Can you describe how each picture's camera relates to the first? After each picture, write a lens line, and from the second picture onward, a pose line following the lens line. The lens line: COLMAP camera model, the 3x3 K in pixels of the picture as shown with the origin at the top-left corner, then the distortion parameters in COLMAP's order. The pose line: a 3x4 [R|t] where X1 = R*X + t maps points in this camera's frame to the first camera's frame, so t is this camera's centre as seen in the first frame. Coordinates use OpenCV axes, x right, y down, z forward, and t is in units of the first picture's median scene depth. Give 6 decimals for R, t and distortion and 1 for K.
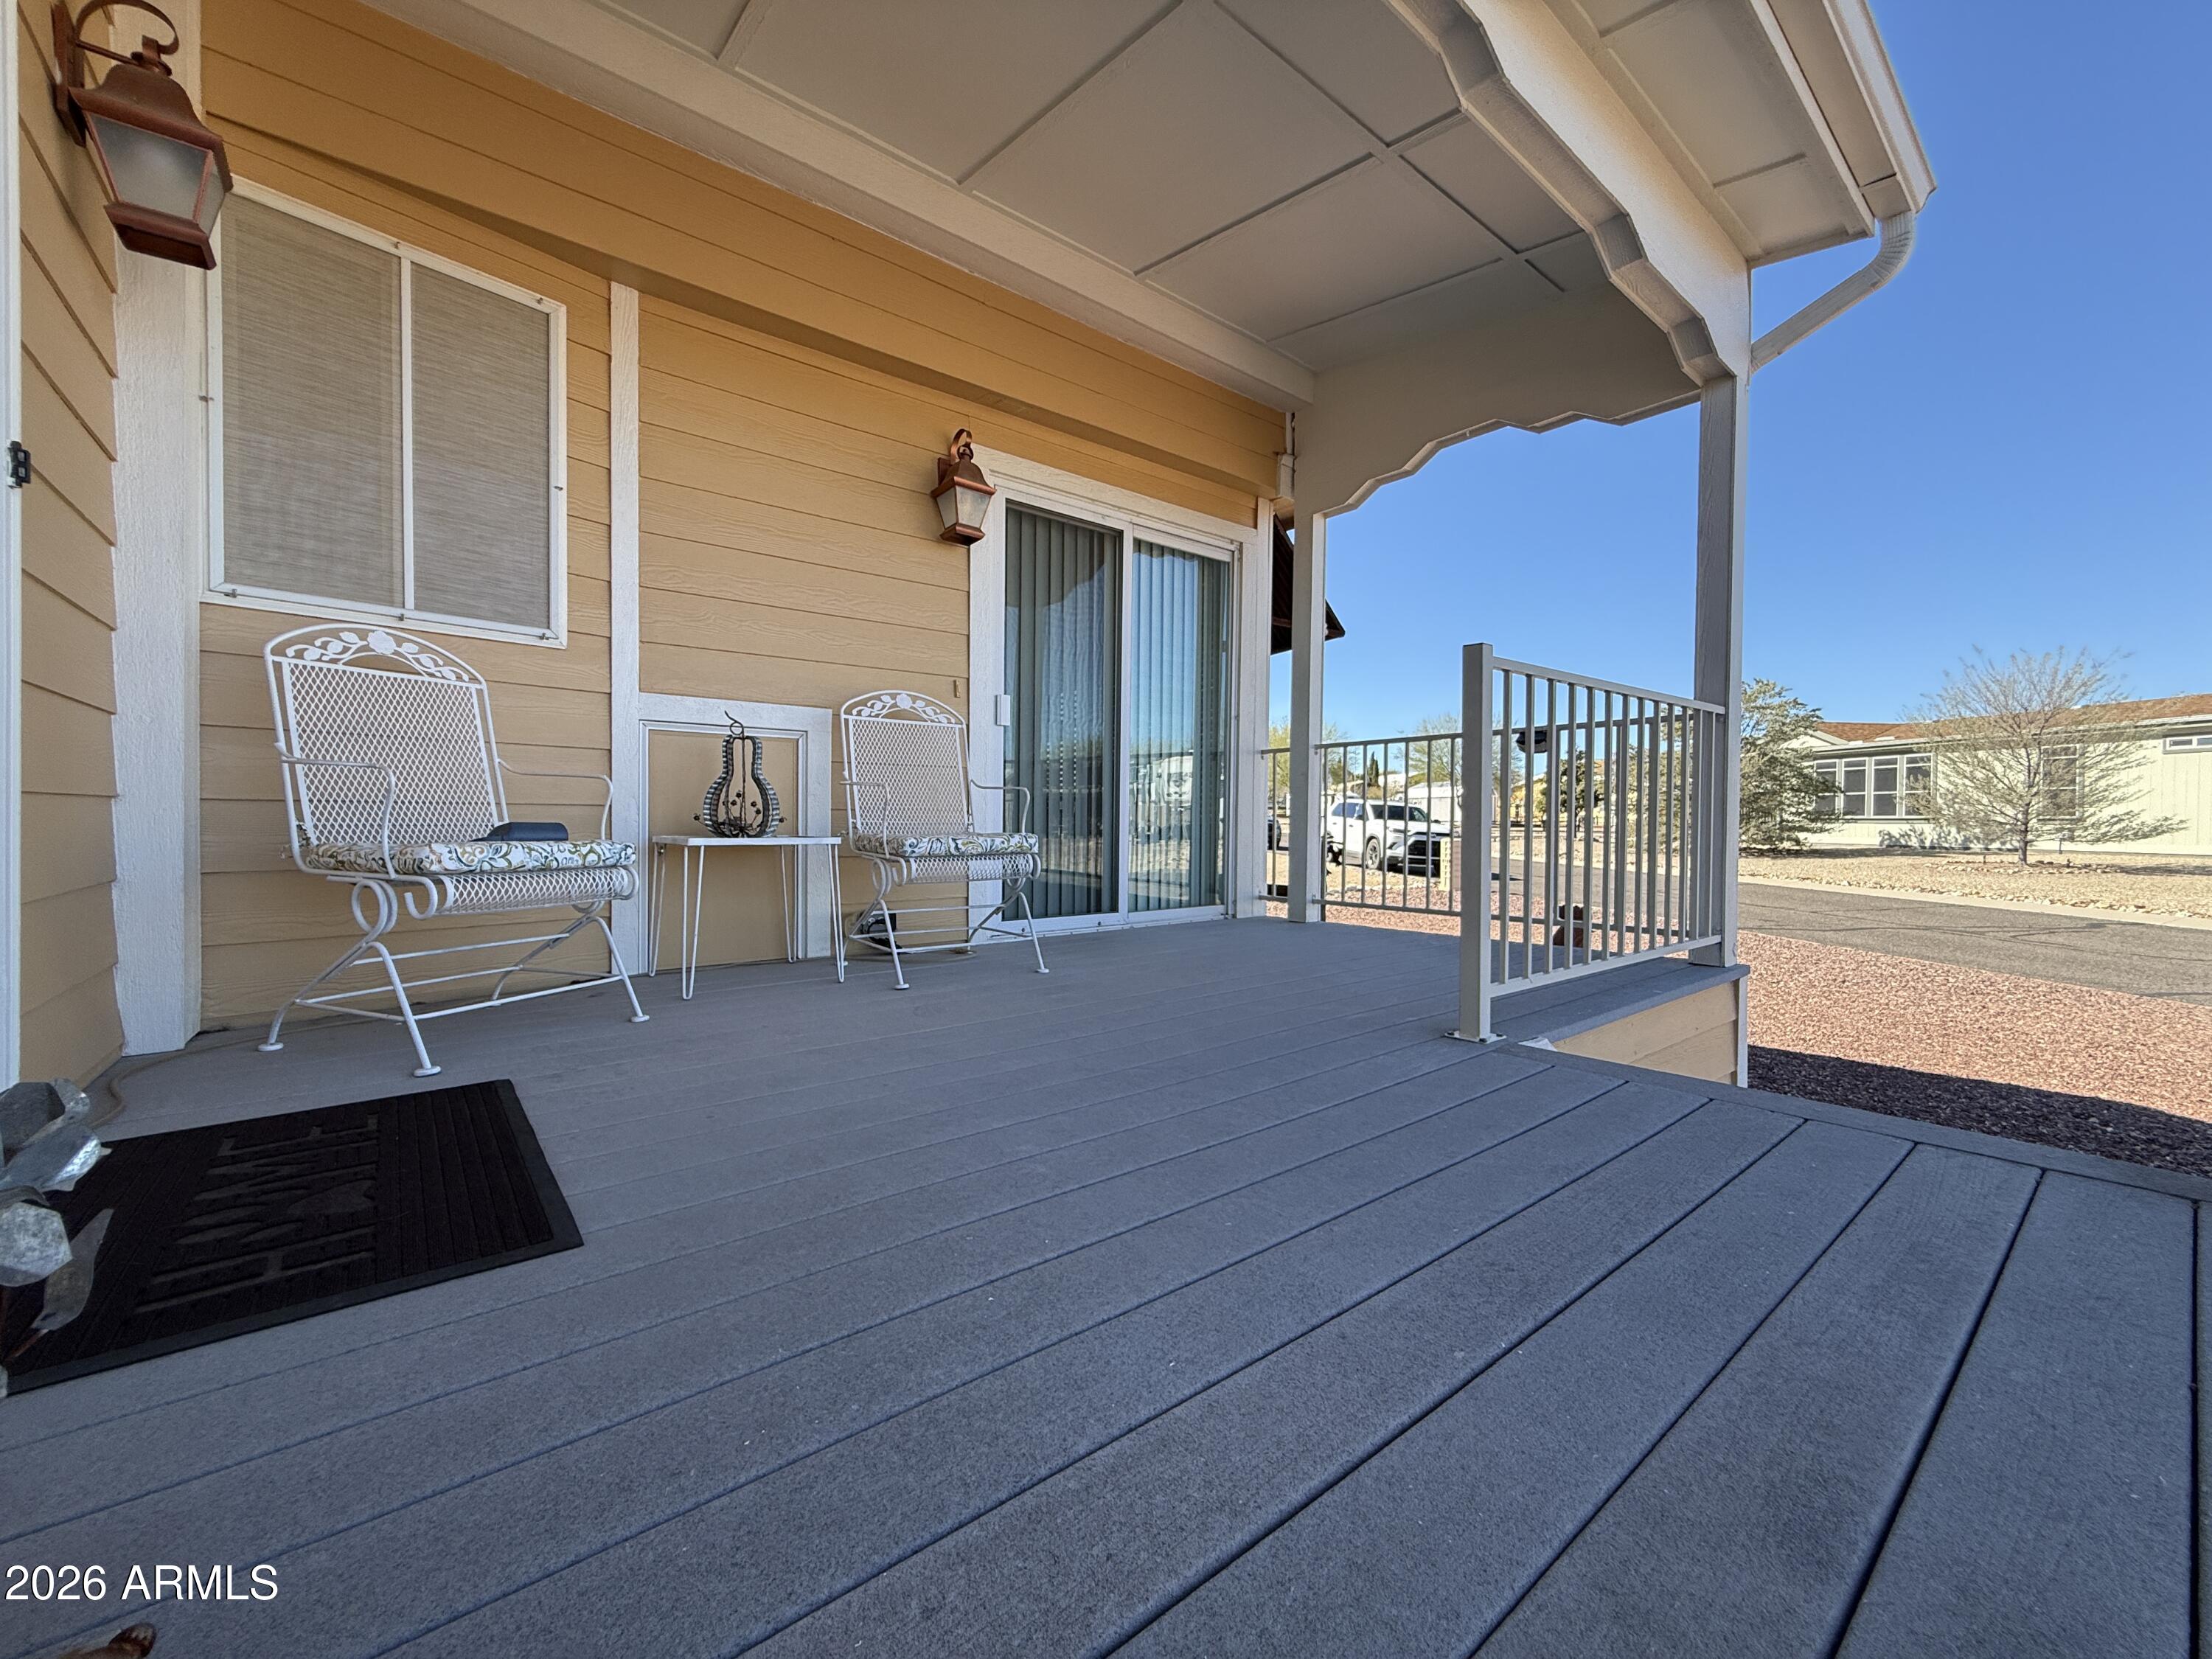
lens RADIAL K [[884.1, 0, 1113.4], [0, 884.1, 823.5], [0, 0, 1]] dist [0.001053, -0.001055]
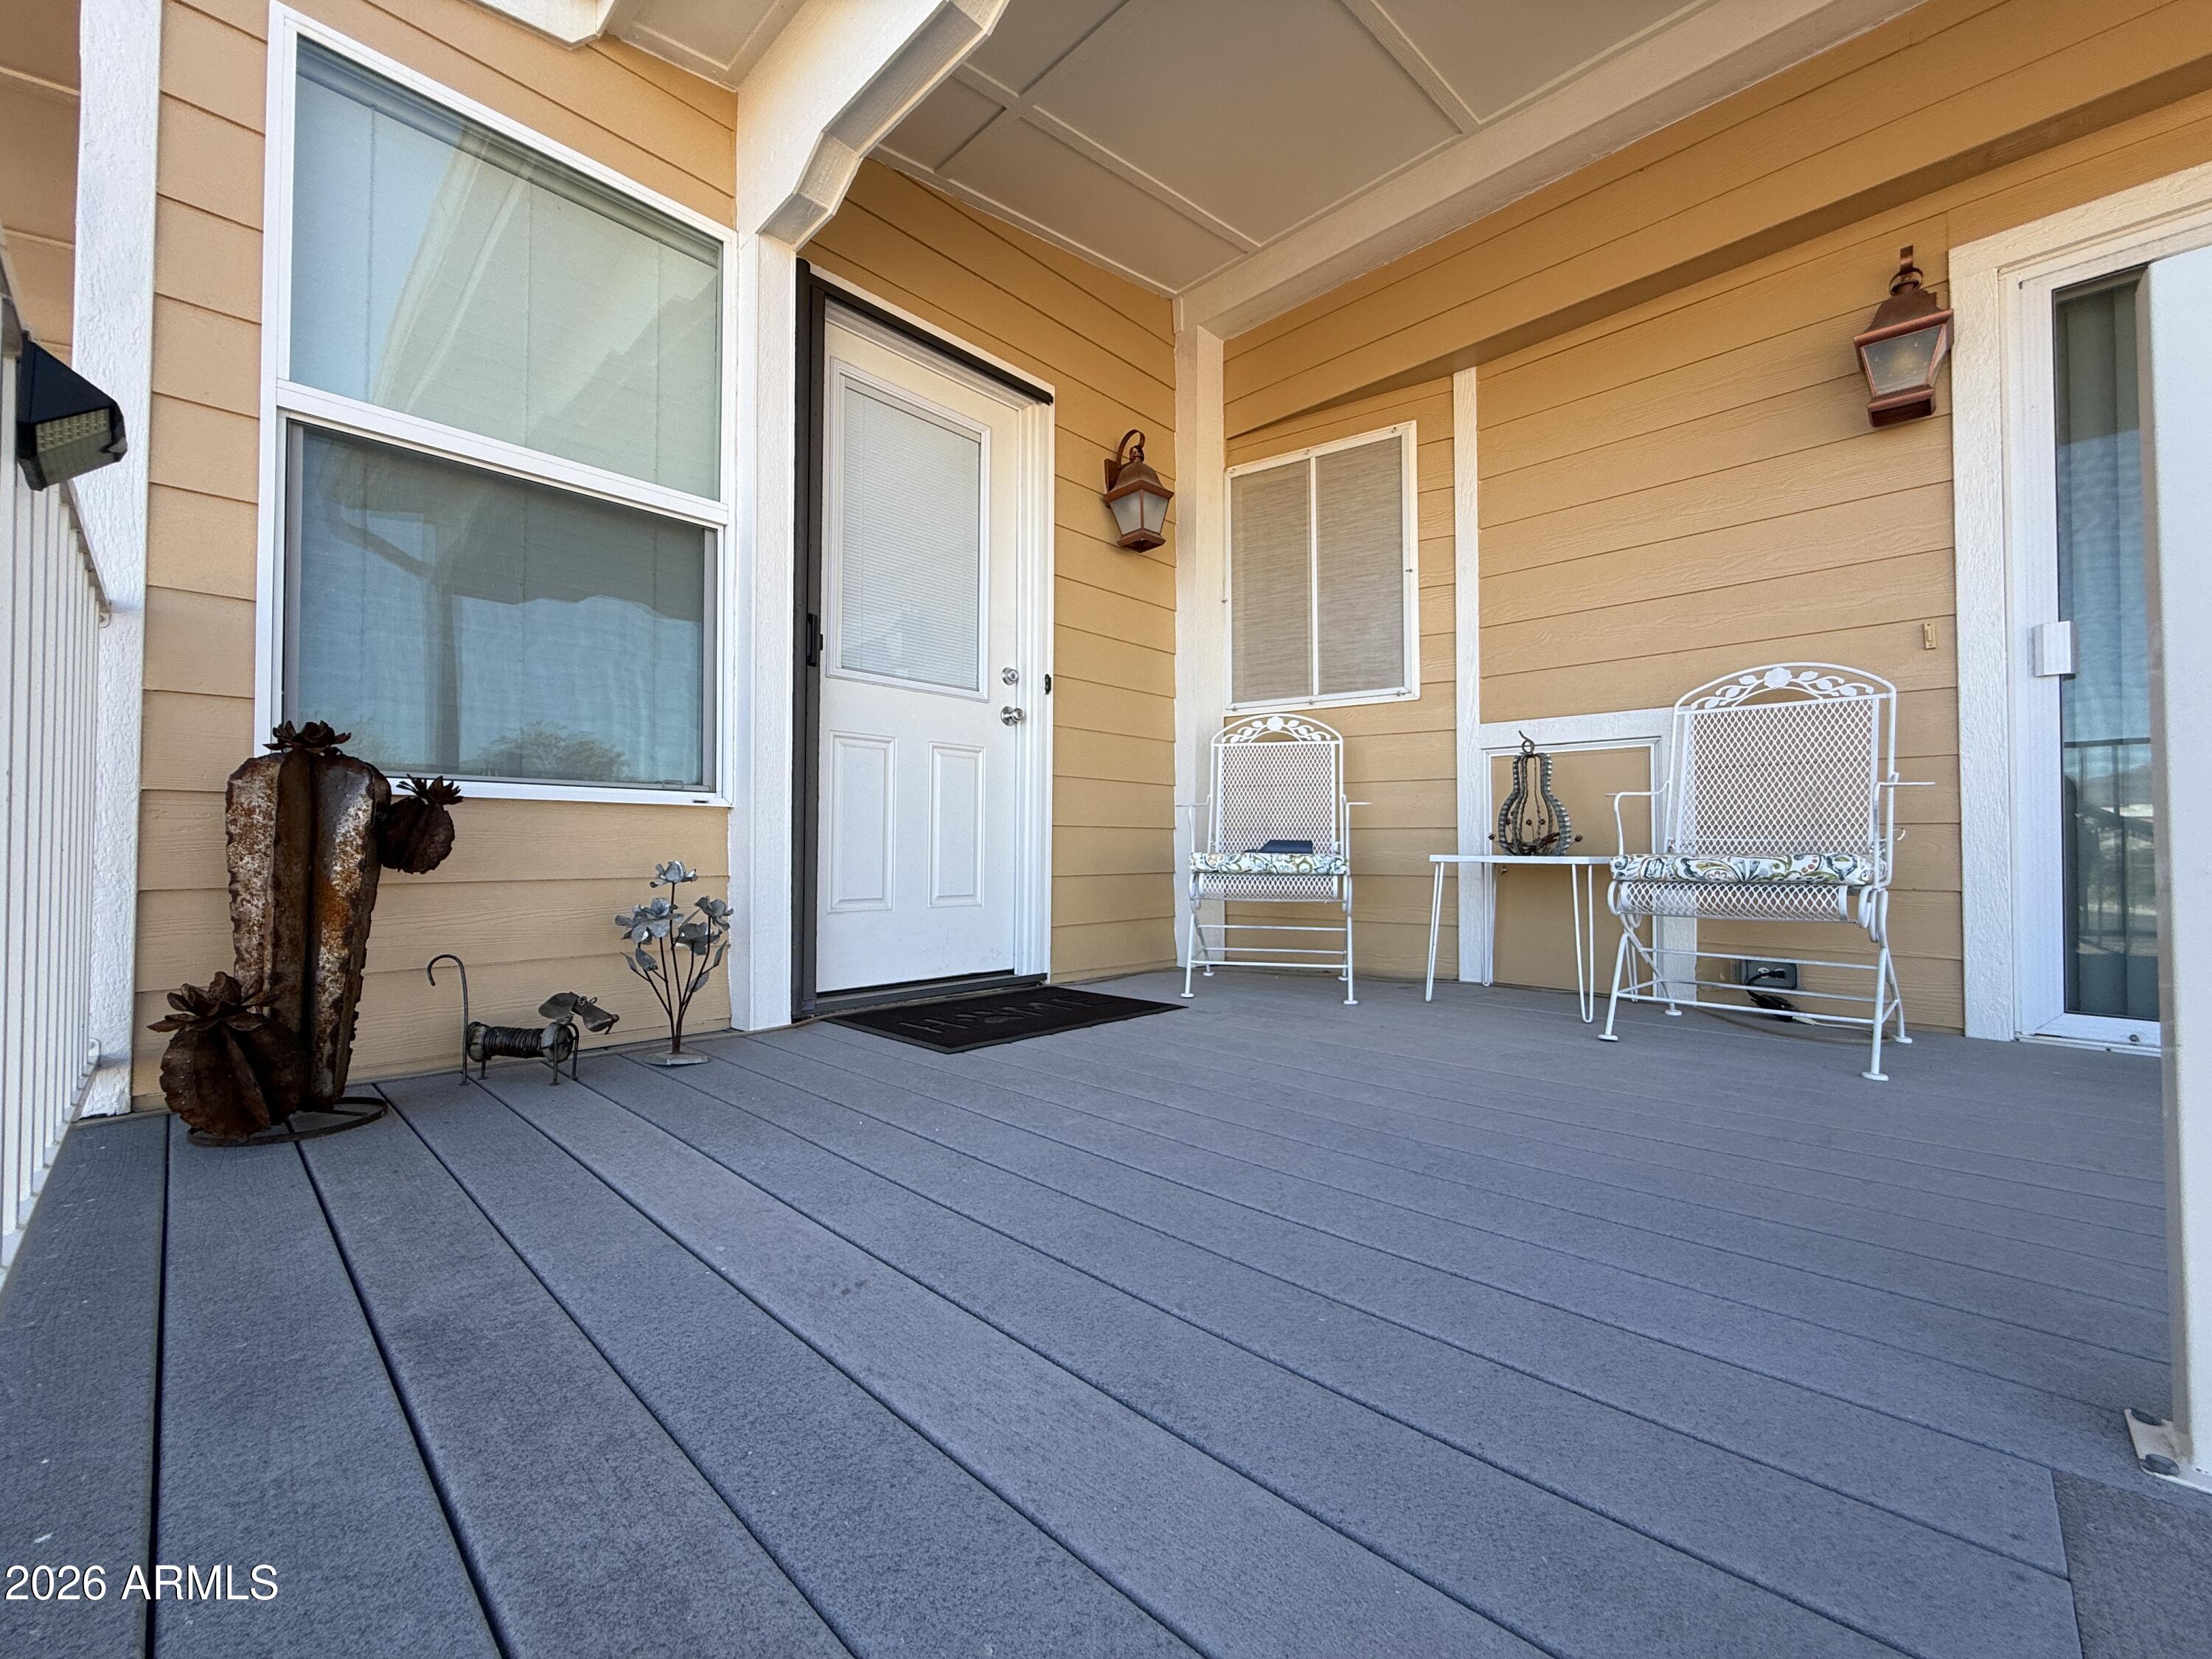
lens RADIAL K [[884.1, 0, 1116.3], [0, 884.1, 835.2], [0, 0, 1]] dist [0.001053, -0.001055]
pose [[0.130755, -0.017439, -0.991261, 0.599673], [-0.006460, 0.999809, -0.018442, 0.016488], [0.991394, 0.008815, 0.130617, 0.489987]]
